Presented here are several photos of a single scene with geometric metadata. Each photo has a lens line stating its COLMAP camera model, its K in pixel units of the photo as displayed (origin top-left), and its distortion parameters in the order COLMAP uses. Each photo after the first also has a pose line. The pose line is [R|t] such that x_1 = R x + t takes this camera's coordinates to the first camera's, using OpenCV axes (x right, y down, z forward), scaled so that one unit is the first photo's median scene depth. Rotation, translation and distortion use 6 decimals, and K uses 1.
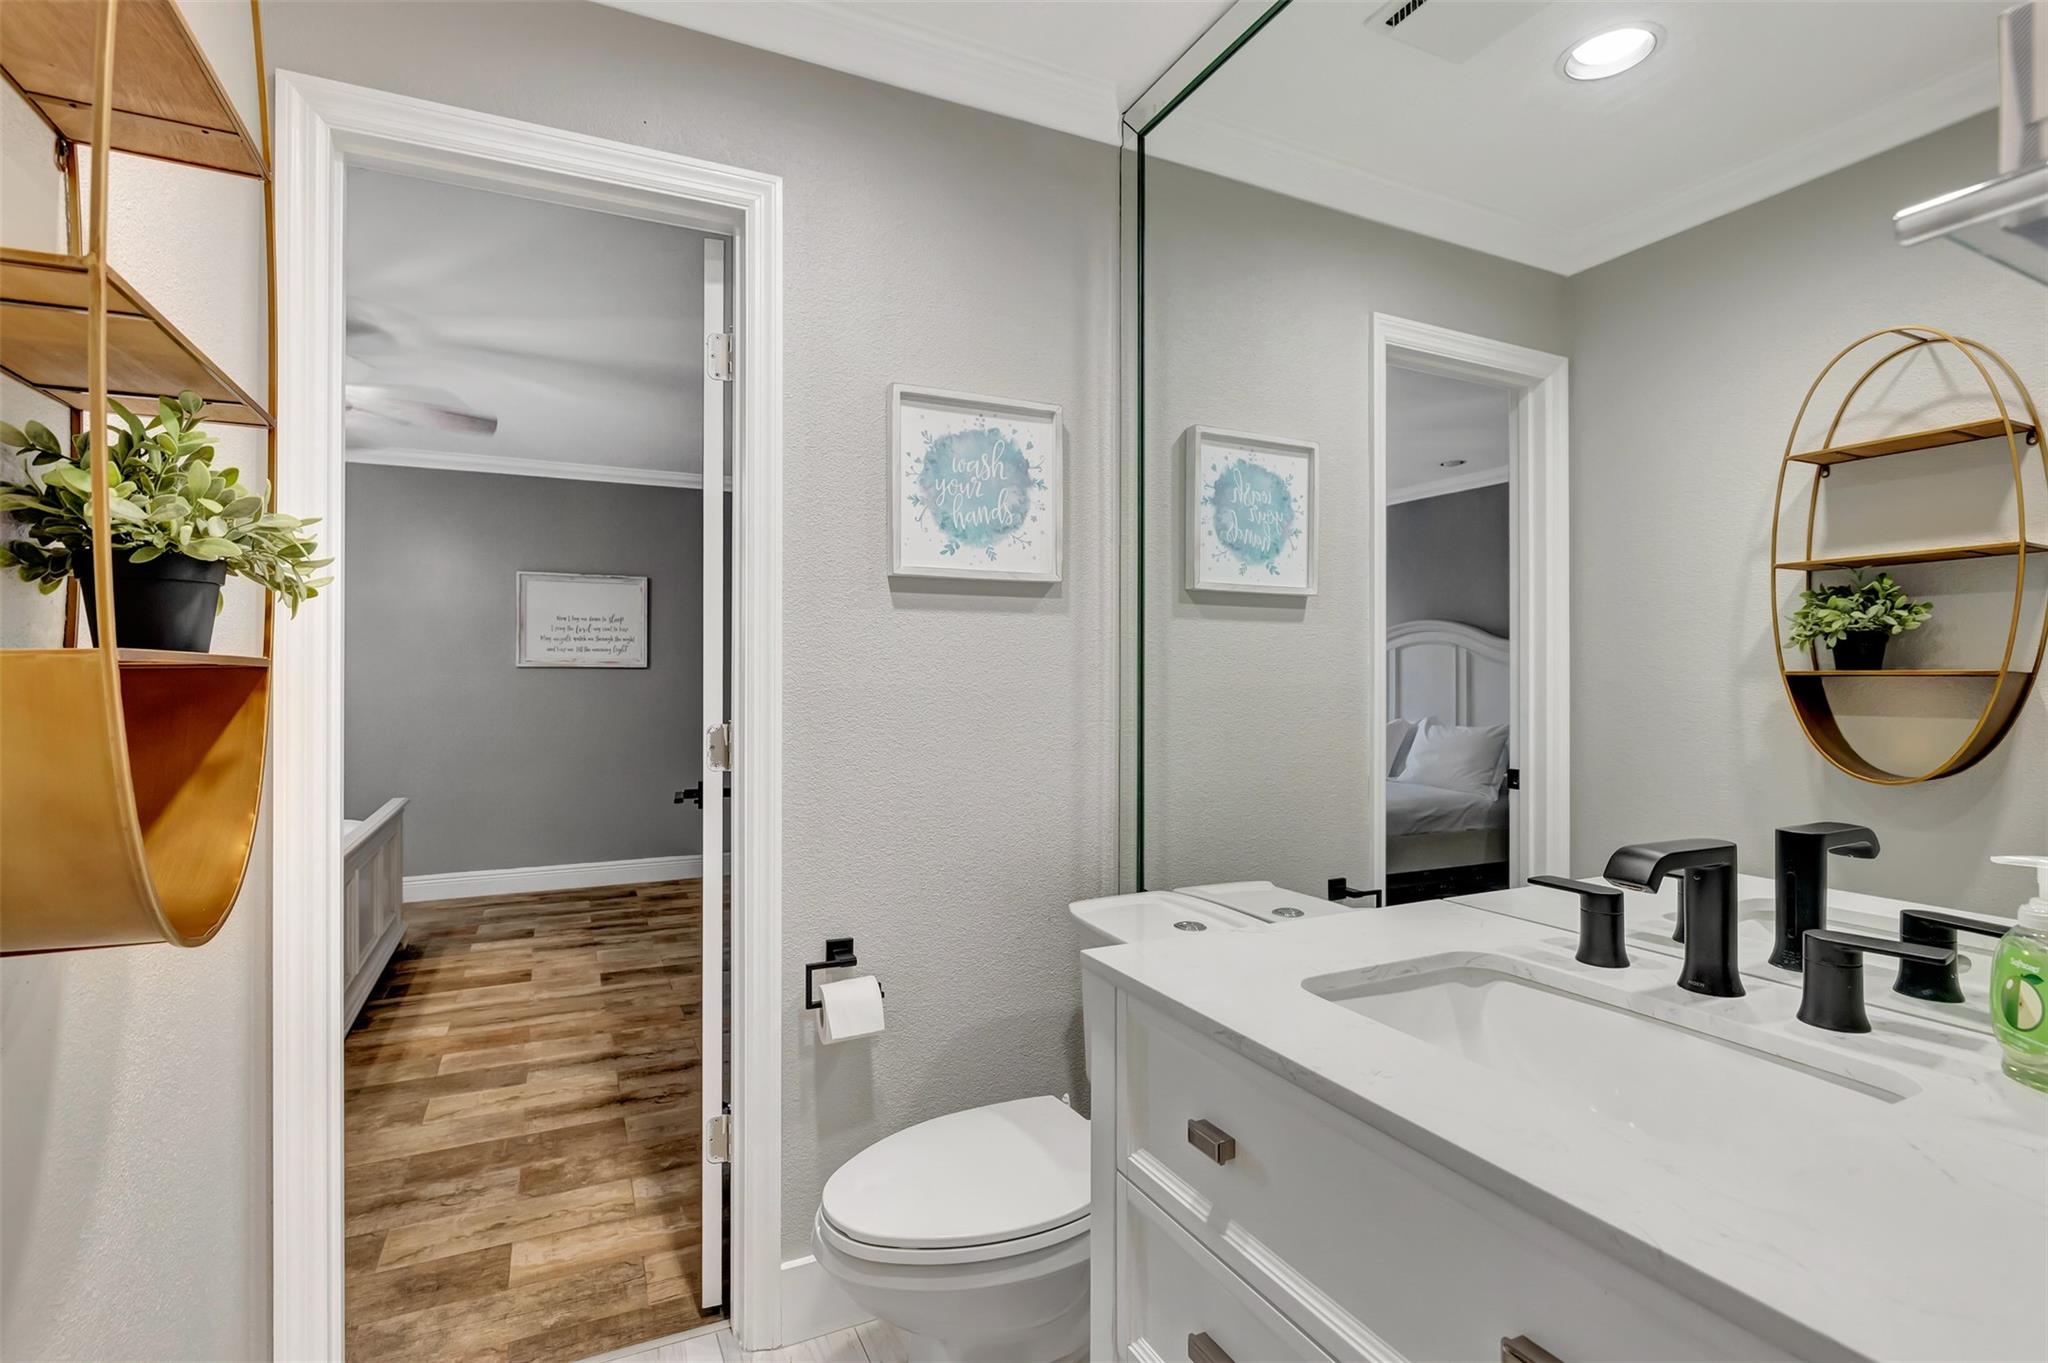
lens RADIAL K [[943.5, 0, 1008.3], [0, 943.5, 678.8], [0, 0, 1]] dist [-0.001798, -0.000659]
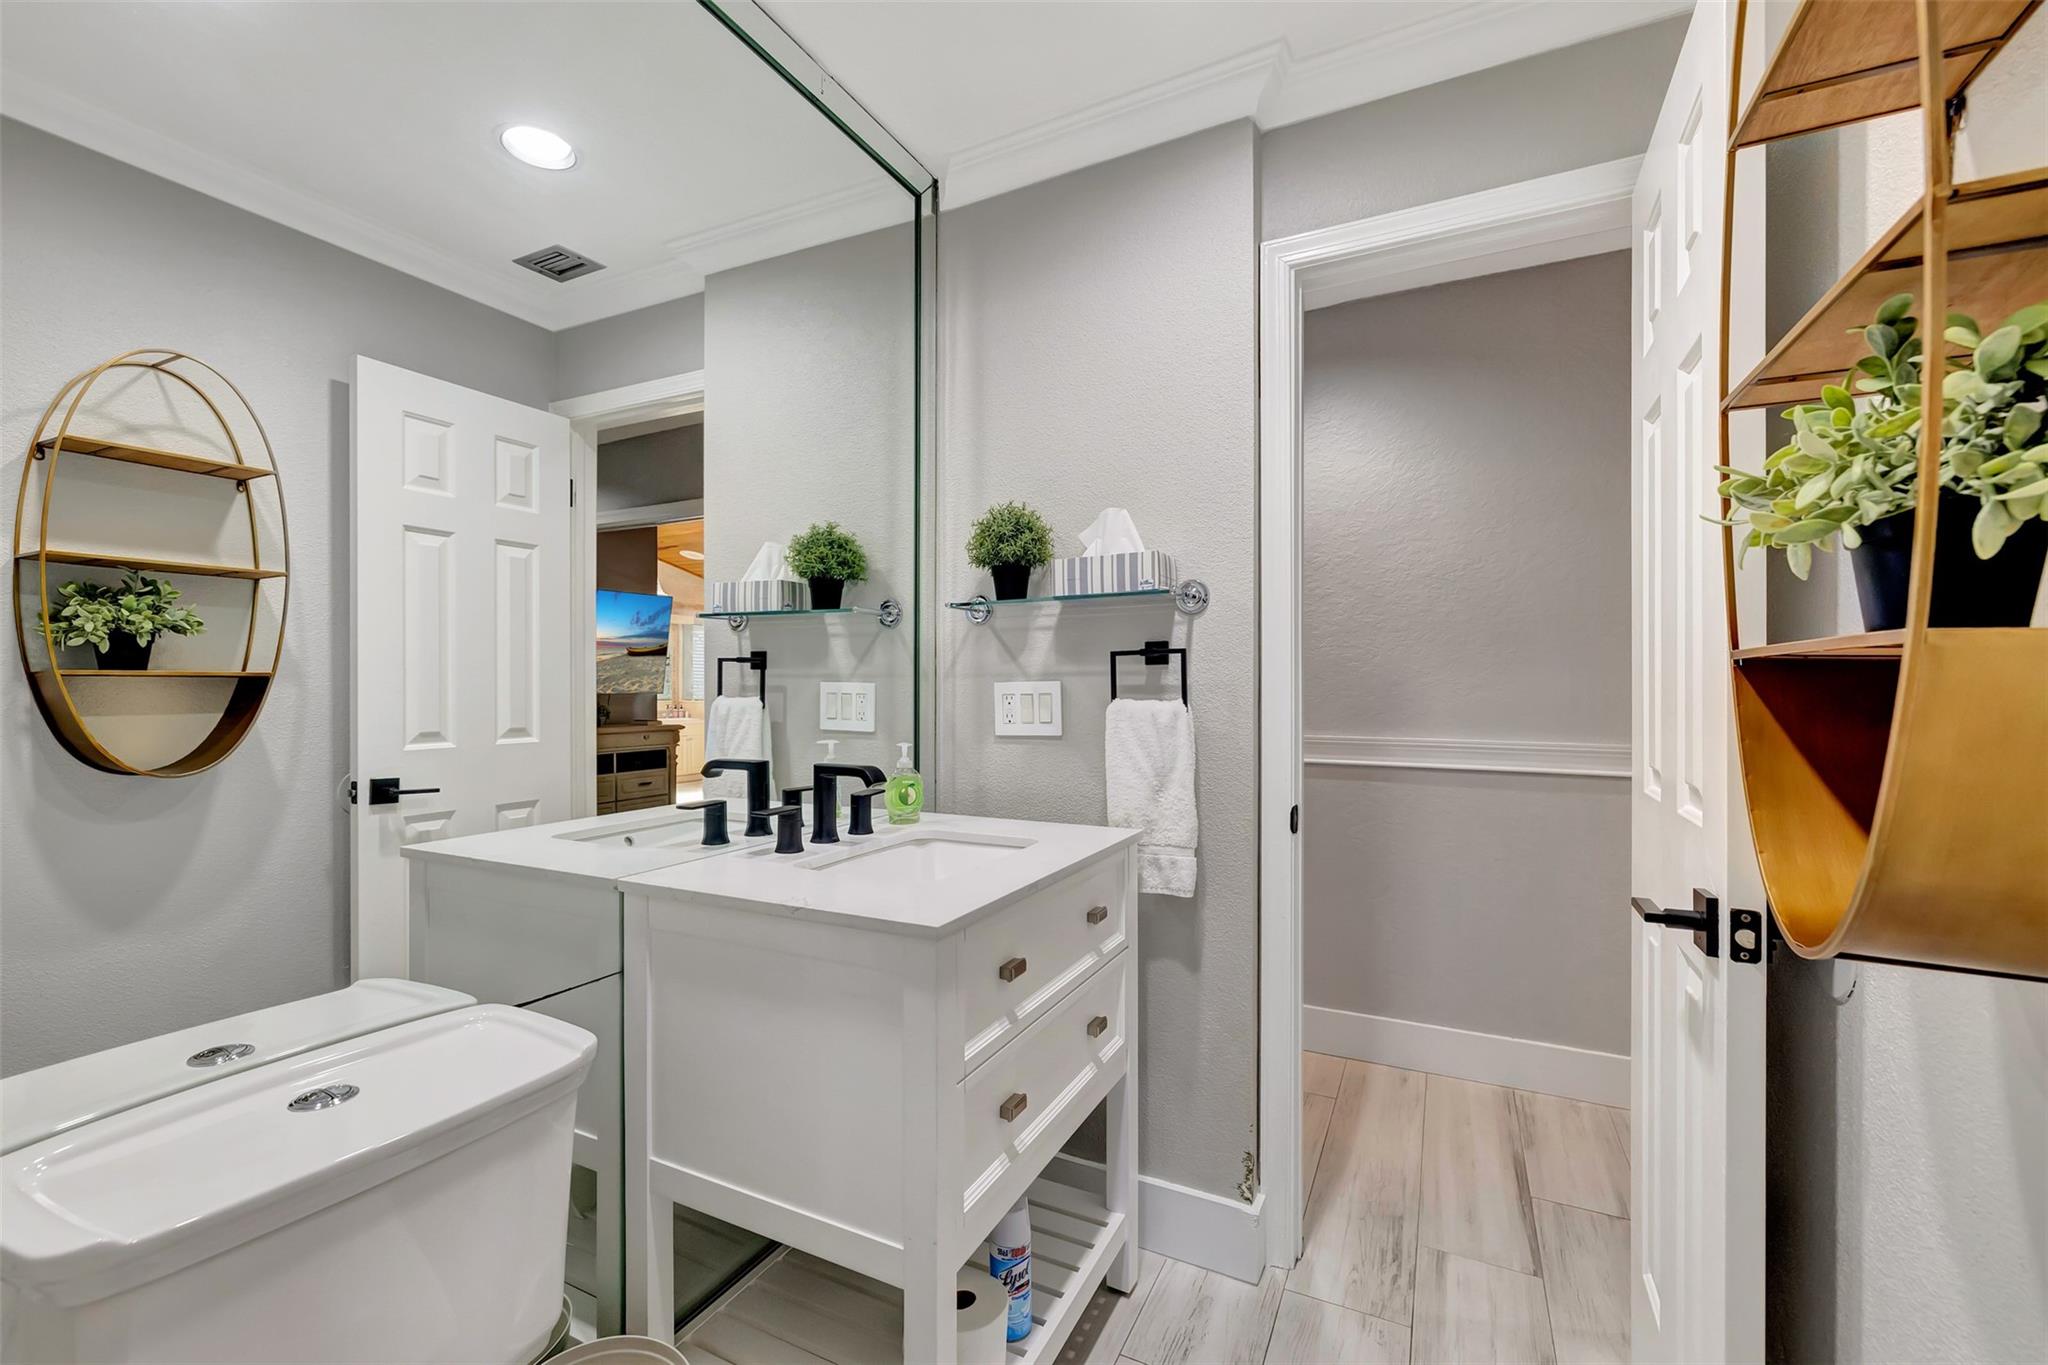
lens RADIAL K [[865.7, 0, 1010.1], [0, 865.7, 686.9], [0, 0, 1]] dist [0.002365, 0.000471]
pose [[-0.604990, -0.004726, 0.796219, -0.329251], [0.000250, 0.999981, 0.006125, 0.002046], [-0.796233, 0.003904, -0.604978, 0.660427]]
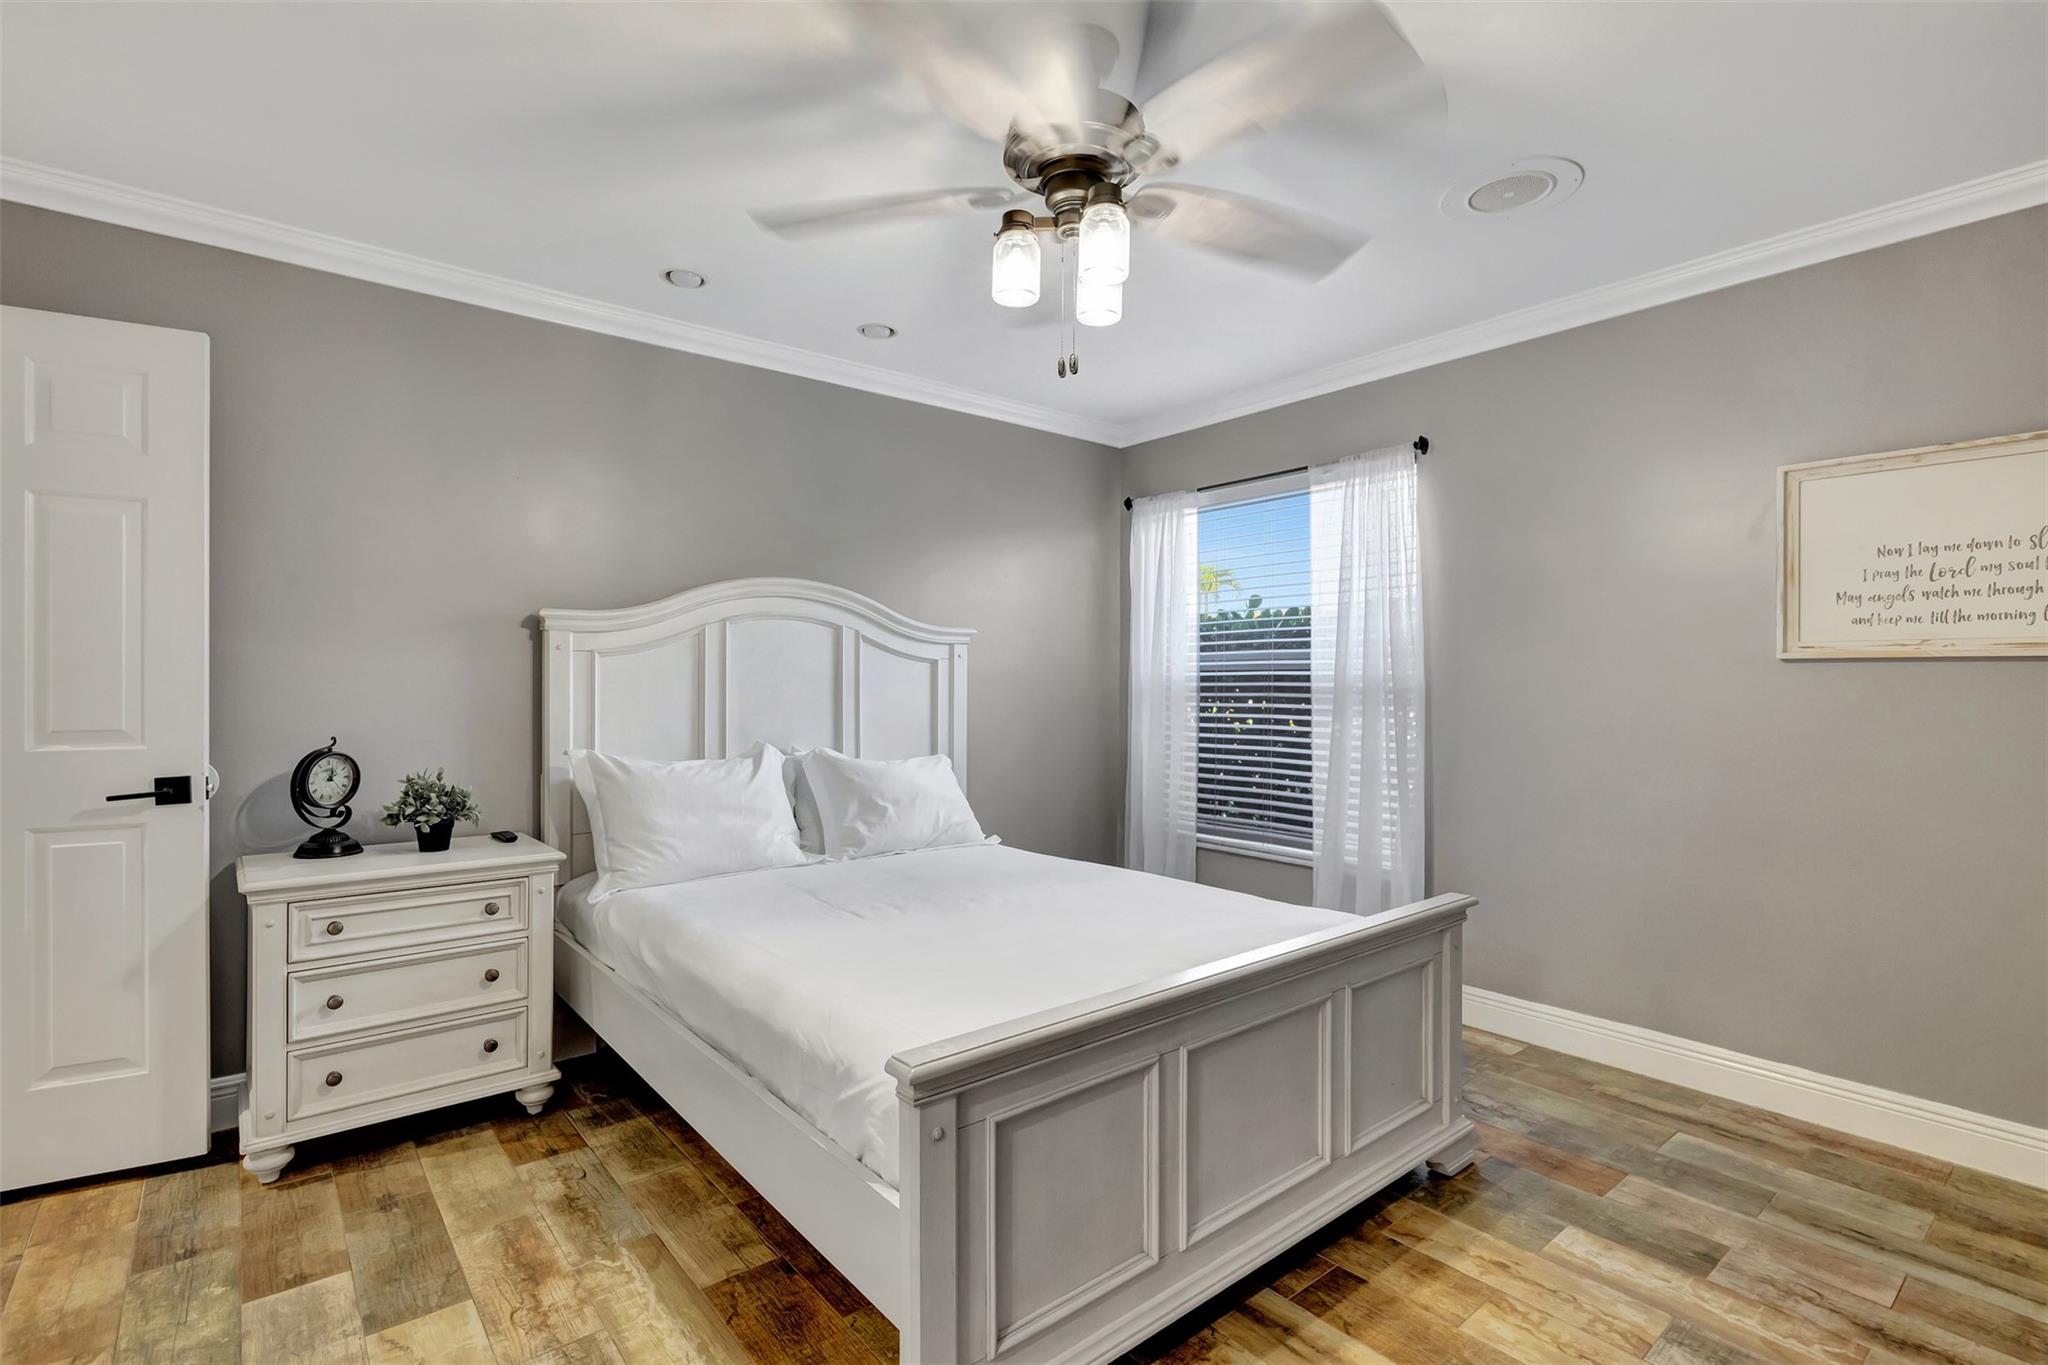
lens RADIAL K [[943.5, 0, 1012.6], [0, 943.5, 685.8], [0, 0, 1]] dist [-0.001798, -0.000659]
pose [[0.232206, 0.004770, -0.972655, -0.293693], [-0.004838, 0.999981, 0.003749, 0.002393], [0.972655, 0.003835, 0.232225, 1.094234]]
